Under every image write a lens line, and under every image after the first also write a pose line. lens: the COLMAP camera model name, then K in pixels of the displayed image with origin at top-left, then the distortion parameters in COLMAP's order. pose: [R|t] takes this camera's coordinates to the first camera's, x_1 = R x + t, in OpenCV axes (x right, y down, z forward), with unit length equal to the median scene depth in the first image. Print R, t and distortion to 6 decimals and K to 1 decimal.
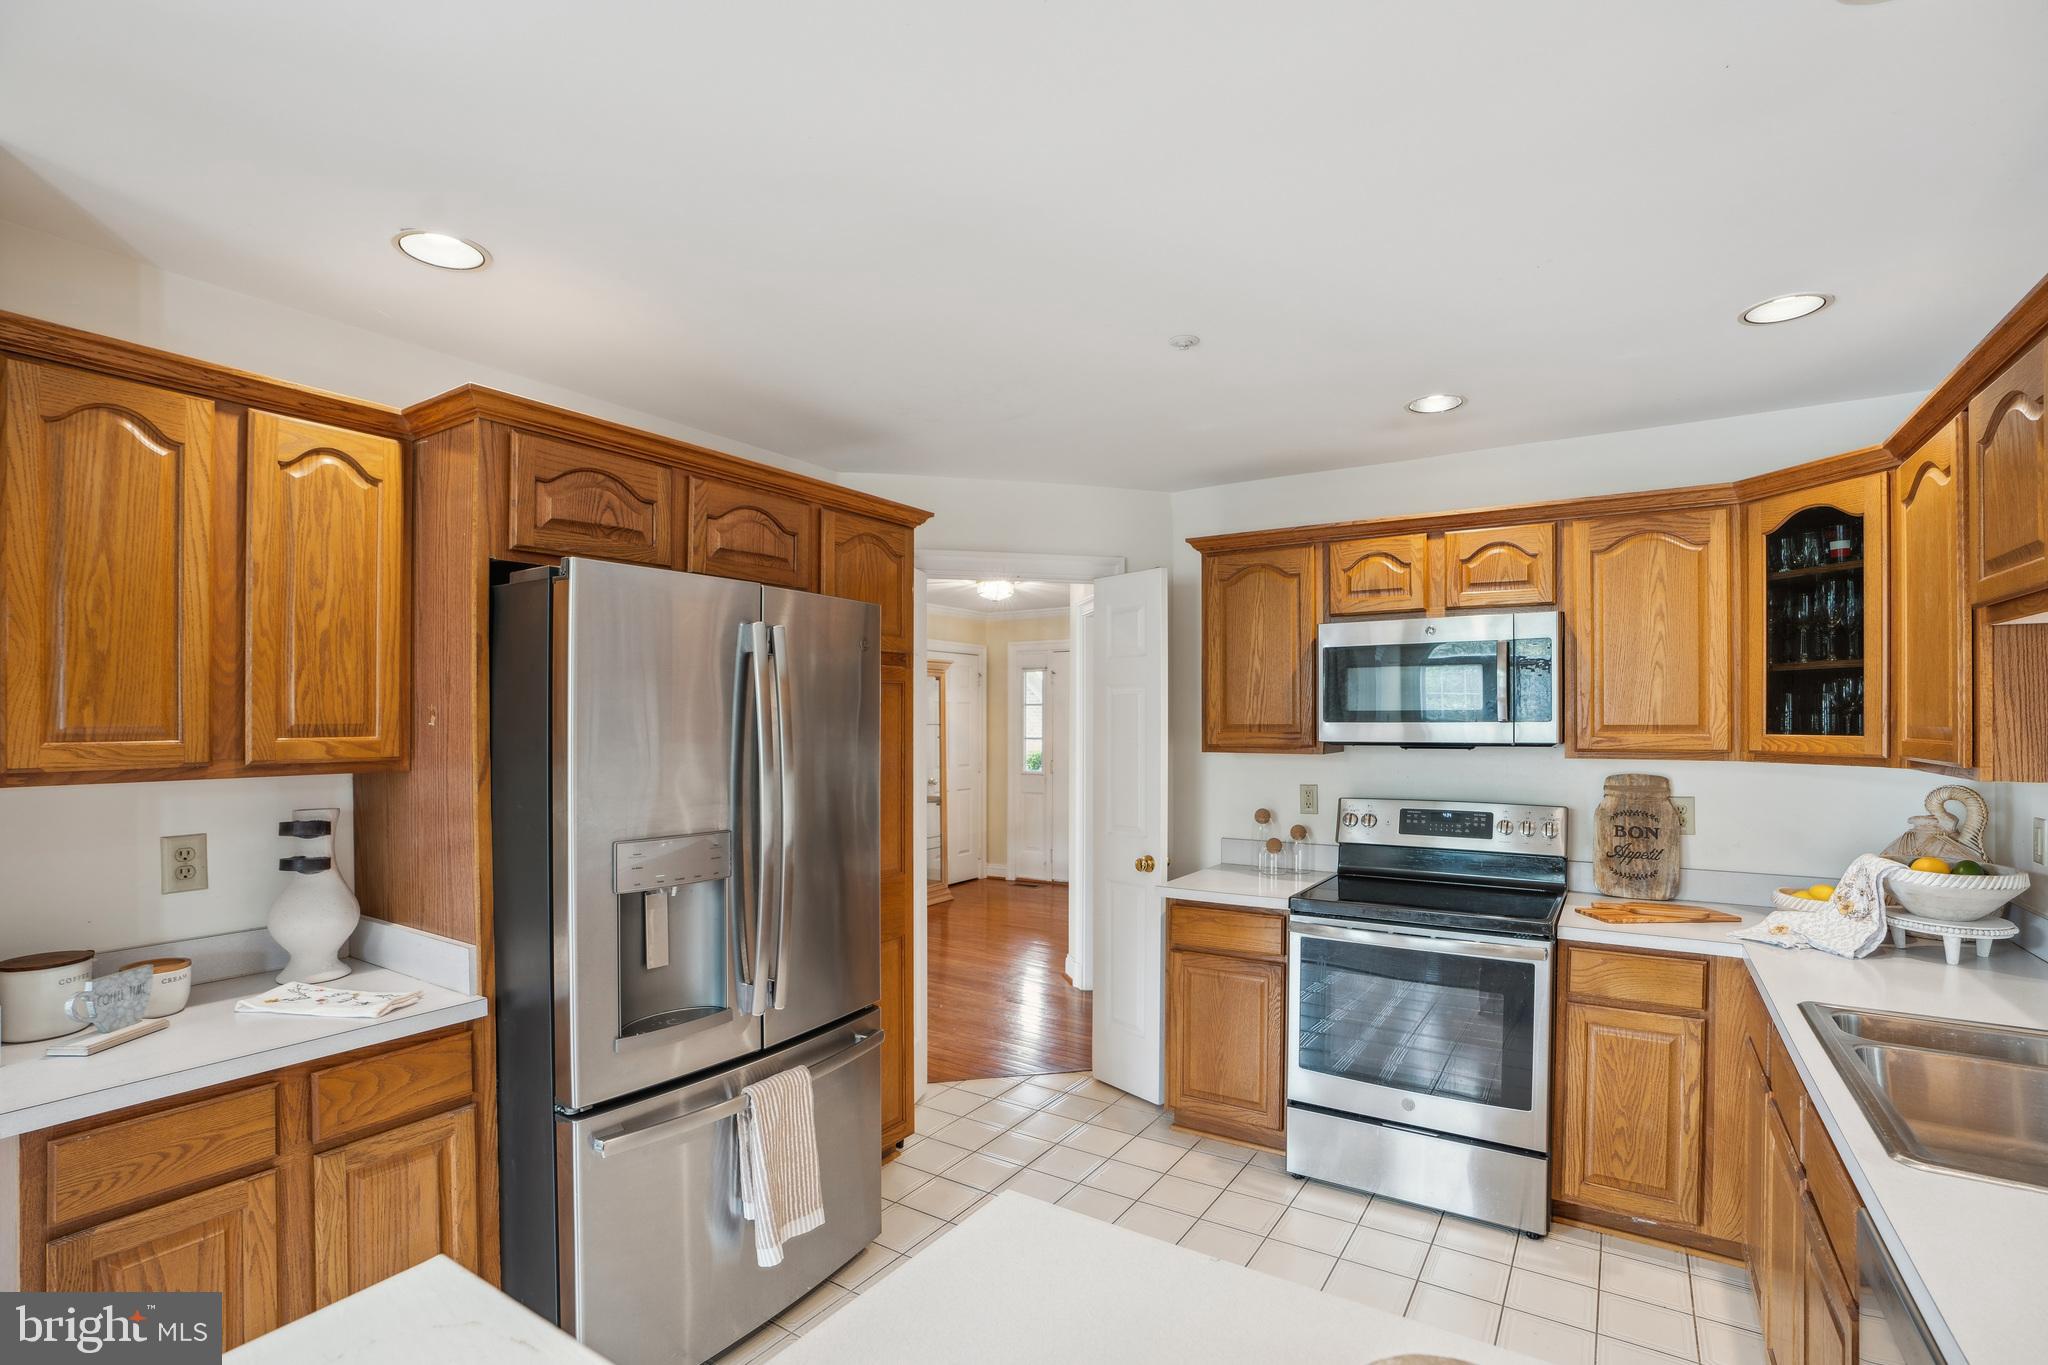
lens RADIAL K [[934.6, 0, 1020.3], [0, 934.6, 711.5], [0, 0, 1]] dist [-0.067222, 0.022941]
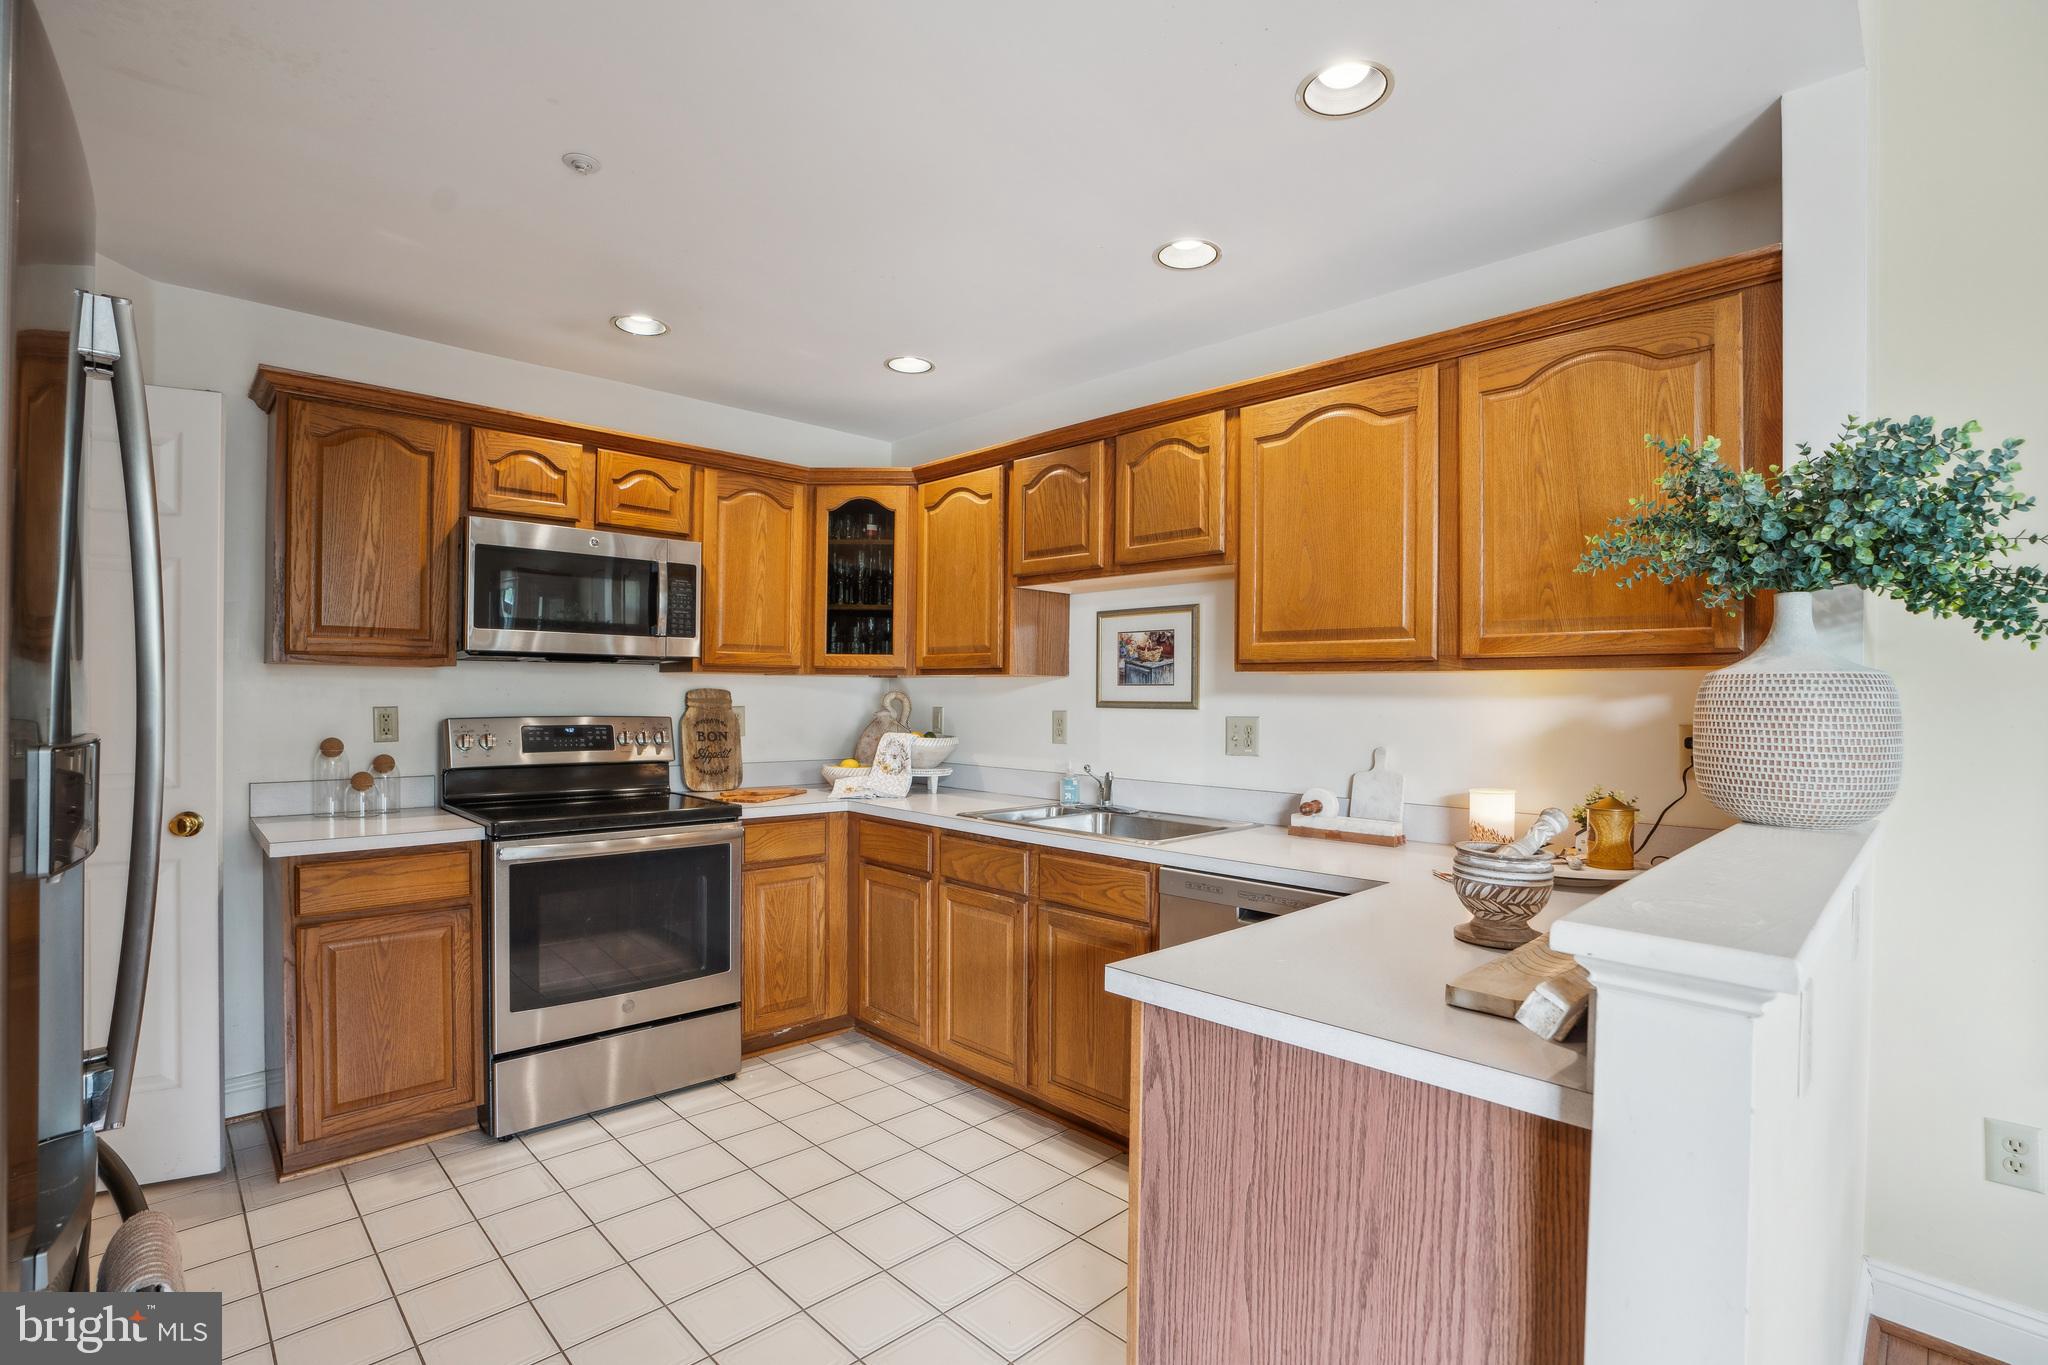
lens RADIAL K [[940.7, 0, 1027.7], [0, 940.7, 689.7], [0, 0, 1]] dist [-0.069660, 0.022128]
pose [[0.225571, 0.010031, 0.974175, -0.440681], [-0.018644, 0.999808, -0.005978, 0.071605], [-0.974048, -0.016814, 0.225715, 0.319536]]
